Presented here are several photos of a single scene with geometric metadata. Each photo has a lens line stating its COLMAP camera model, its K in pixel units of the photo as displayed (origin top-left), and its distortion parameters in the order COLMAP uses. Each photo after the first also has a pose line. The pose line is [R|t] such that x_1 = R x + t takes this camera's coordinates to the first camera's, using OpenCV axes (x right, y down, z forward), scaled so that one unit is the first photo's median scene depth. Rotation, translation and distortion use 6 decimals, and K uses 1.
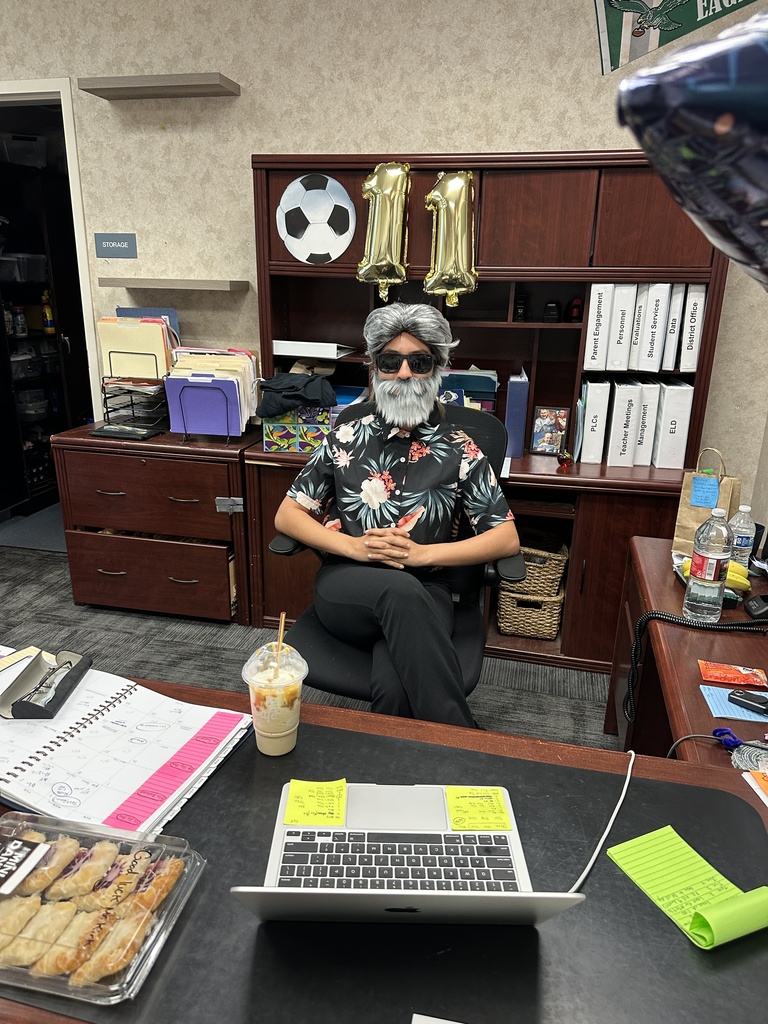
lens RADIAL K [[734.0, 0, 384.0], [0, 734.0, 512.0], [0, 0, 1]] dist [-0.003382, -0.007323]
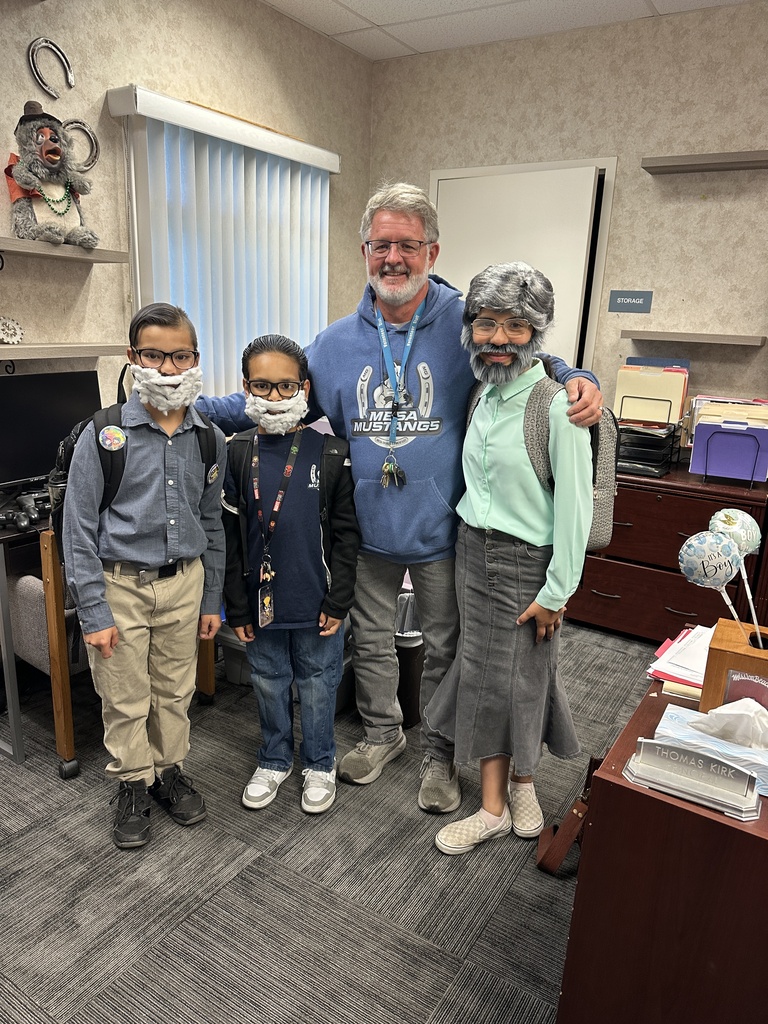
lens RADIAL K [[734.0, 0, 384.0], [0, 734.0, 512.0], [0, 0, 1]] dist [-0.003382, -0.007323]
pose [[0.948280, 0.097640, -0.302045, -0.372712], [-0.114111, 0.992766, -0.037329, 0.039066], [0.296215, 0.069865, 0.952563, -0.154192]]
